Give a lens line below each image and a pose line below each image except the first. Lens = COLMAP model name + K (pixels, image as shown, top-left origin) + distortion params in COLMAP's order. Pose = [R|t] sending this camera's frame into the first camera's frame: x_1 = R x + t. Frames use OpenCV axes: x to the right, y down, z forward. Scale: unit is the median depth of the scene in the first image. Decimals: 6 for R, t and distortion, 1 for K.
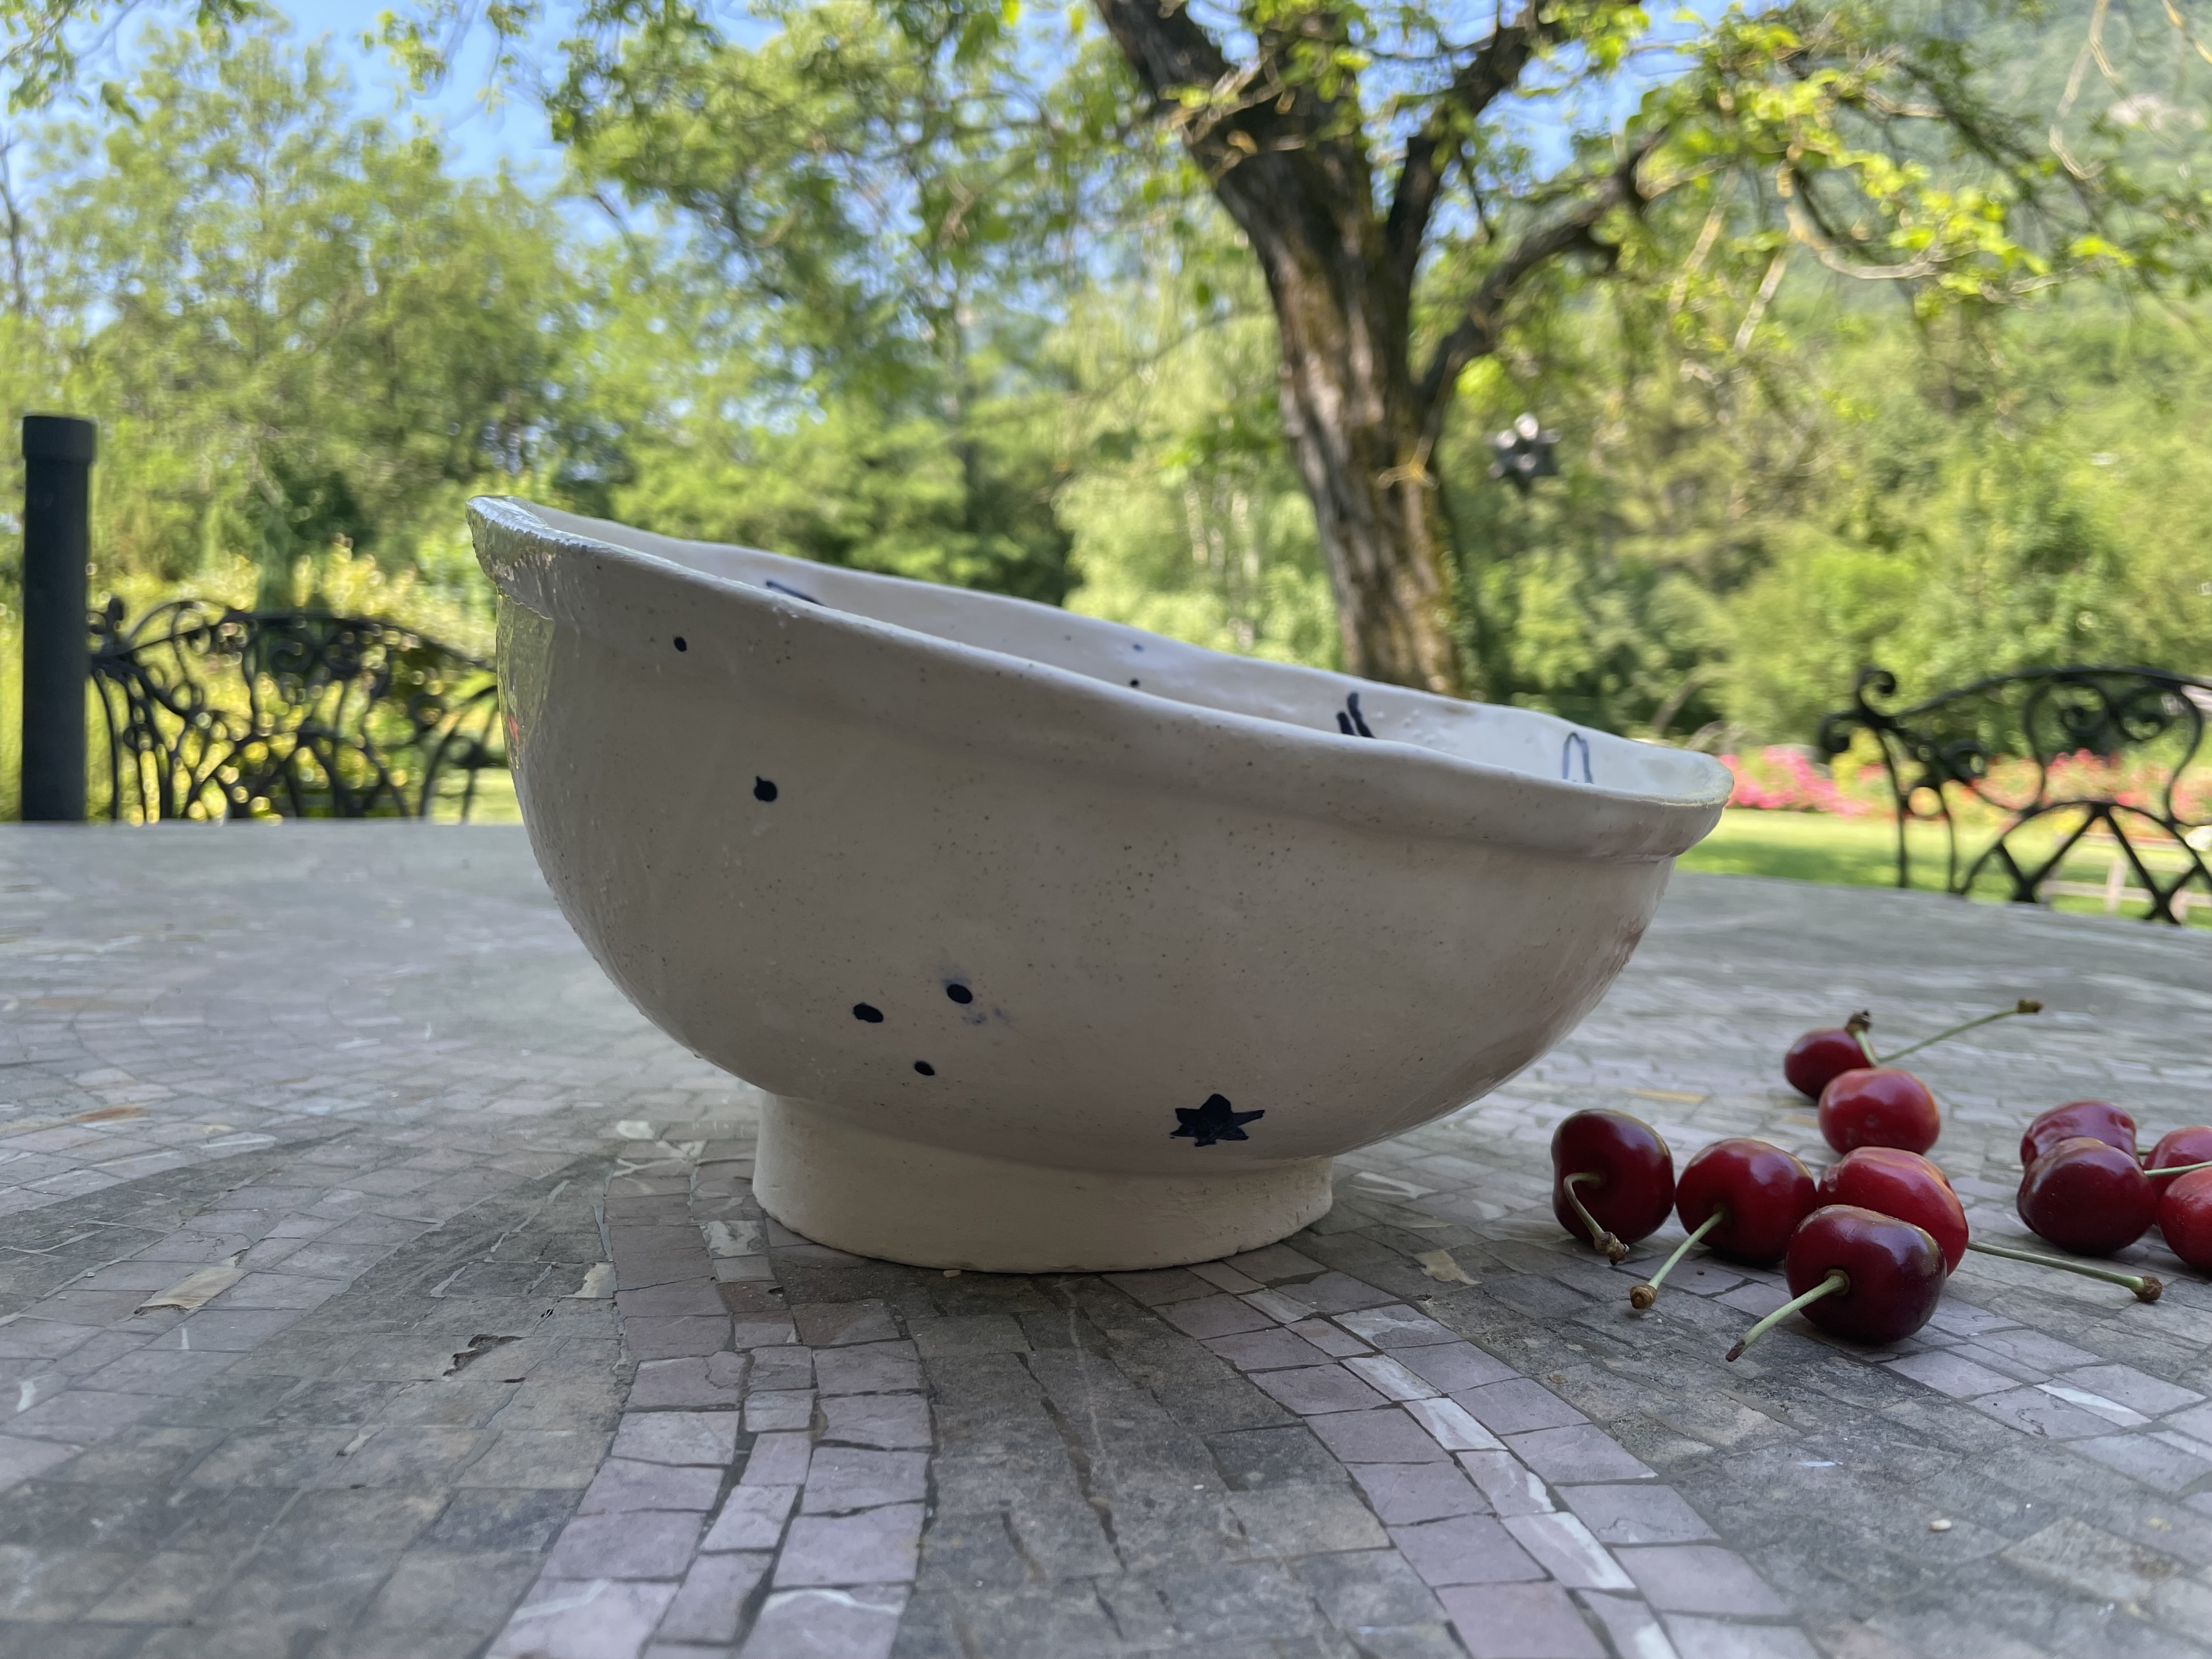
lens RADIAL K [[1701.7, 0, 1124.8], [0, 1701.7, 809.1], [0, 0, 1]] dist [0.059907, -0.089854]
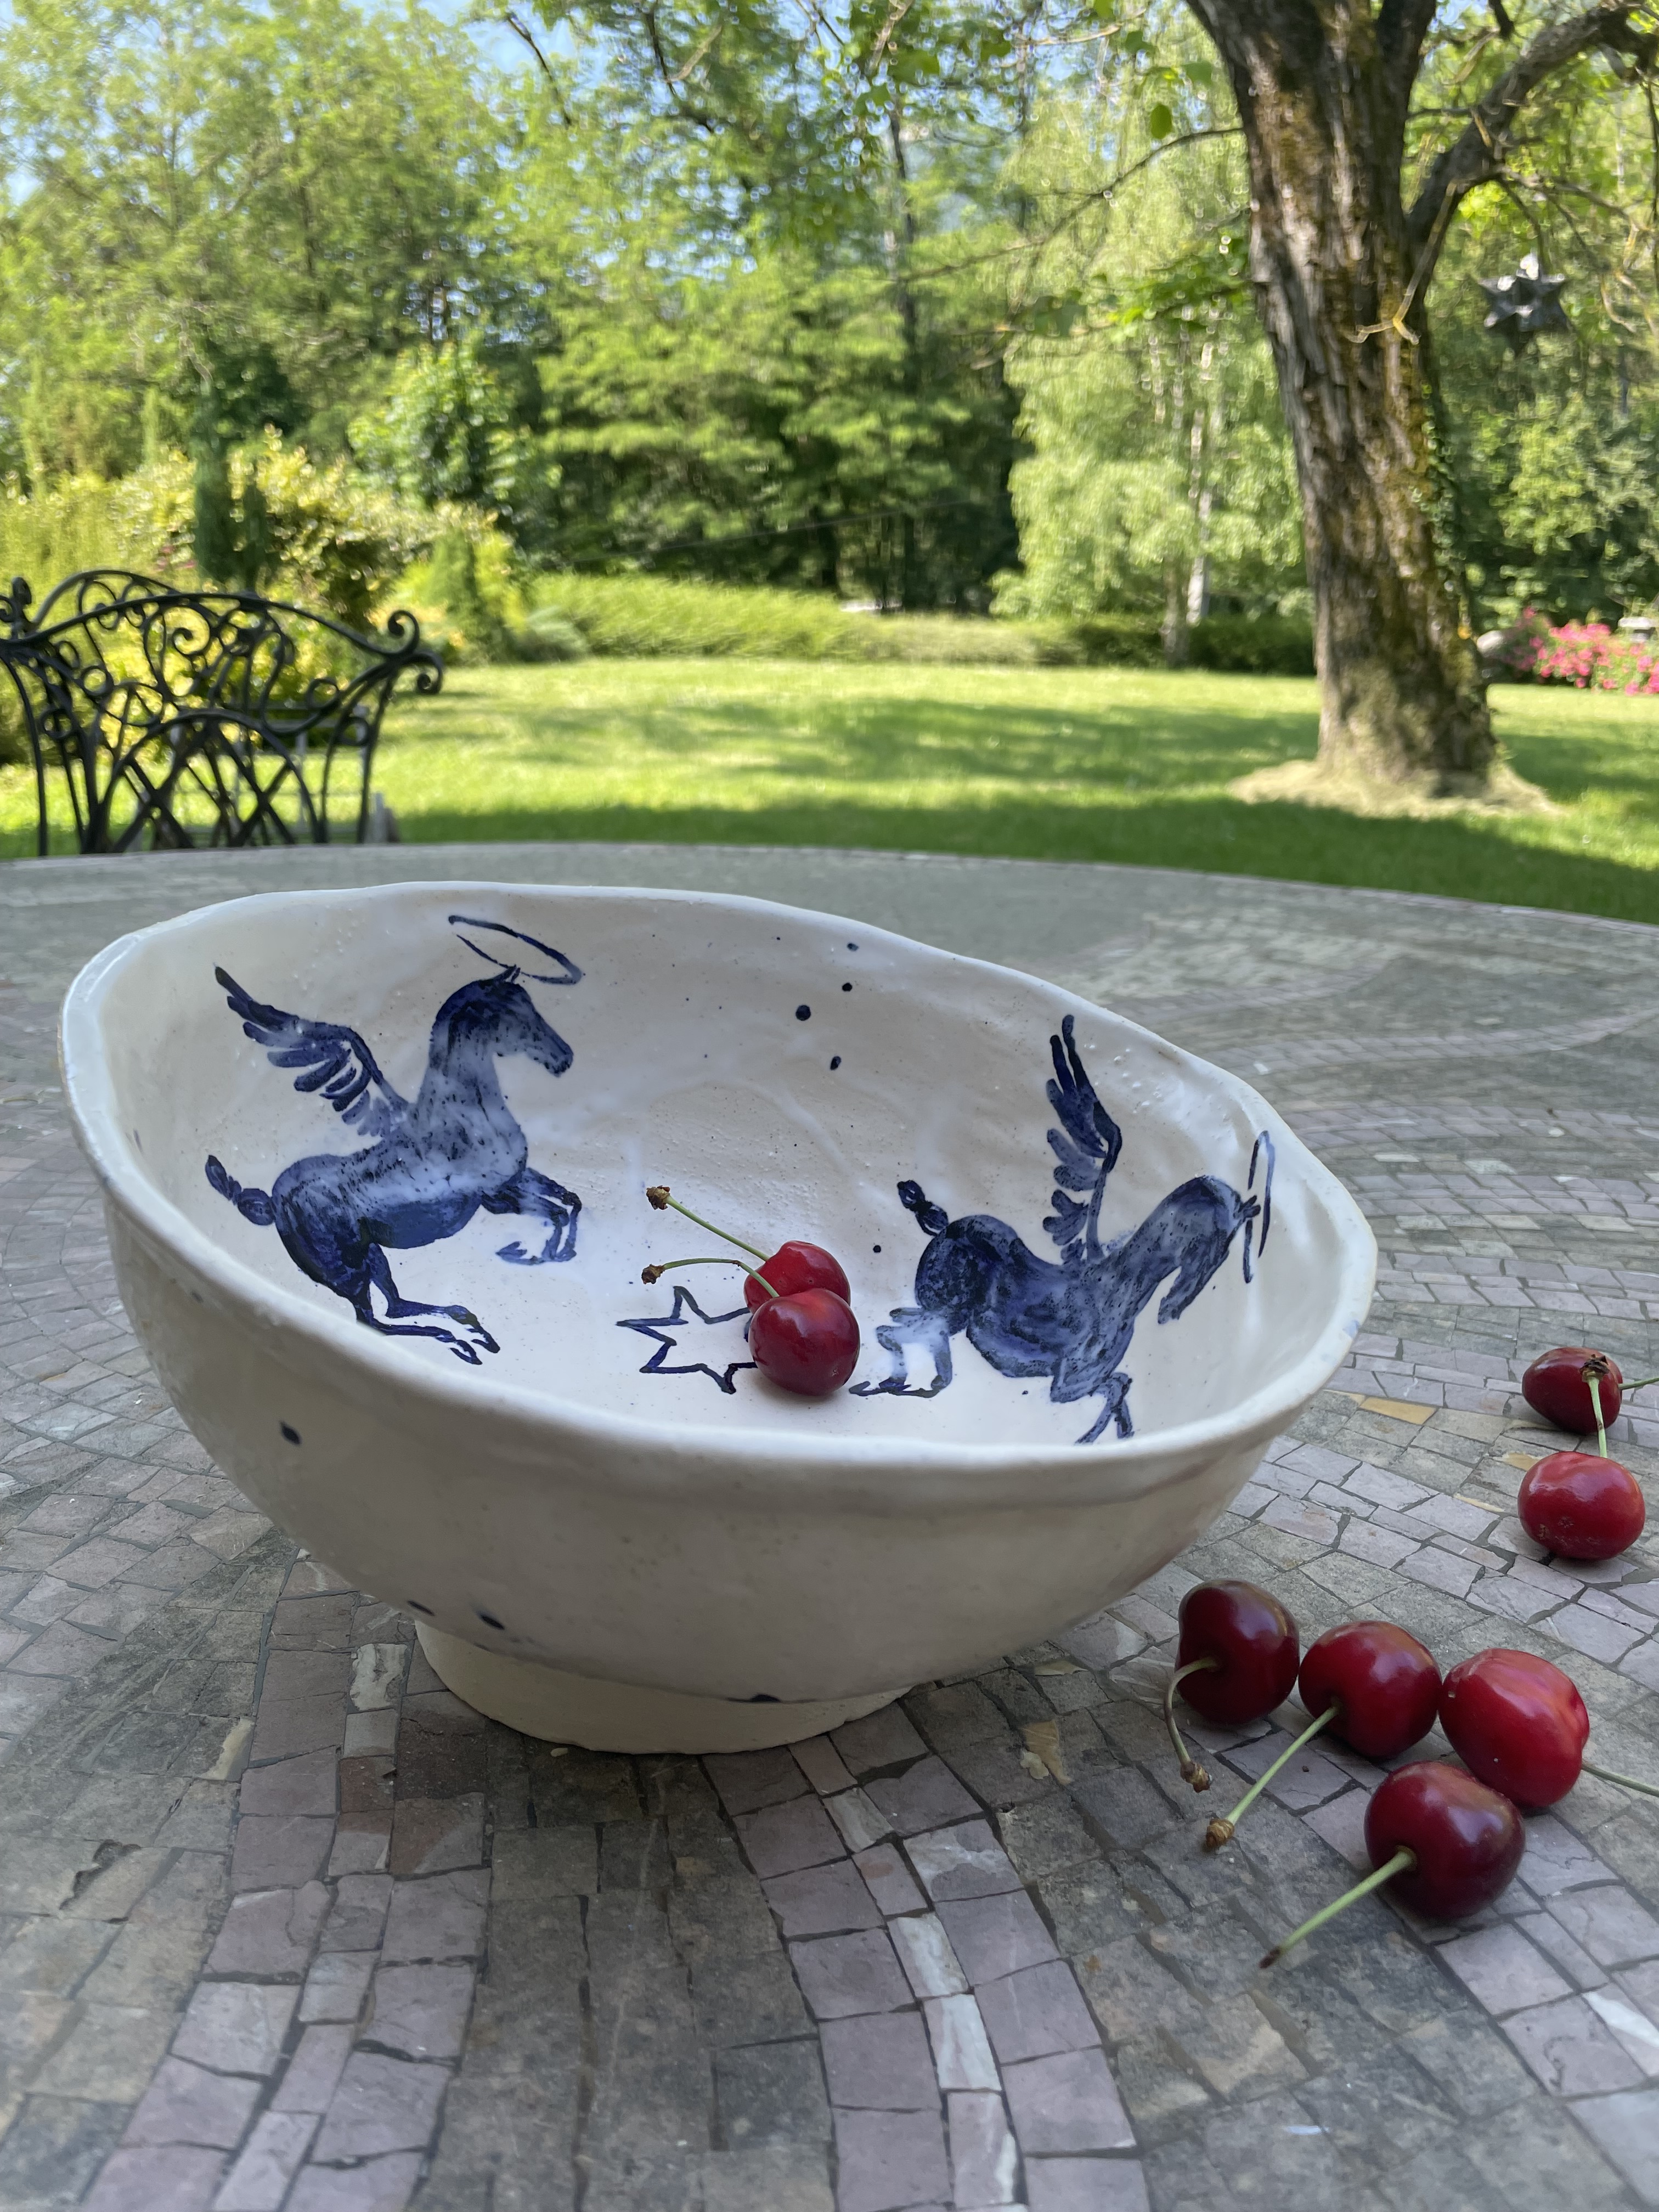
lens RADIAL K [[1701.7, 0, 846.8], [0, 1701.7, 1101.9], [0, 0, 1]] dist [0.059907, -0.089854]
pose [[0.991990, 0.022262, -0.124342, 0.131703], [0.006922, 0.973289, 0.229478, -0.240992], [0.126129, -0.228500, 0.965339, 0.062327]]
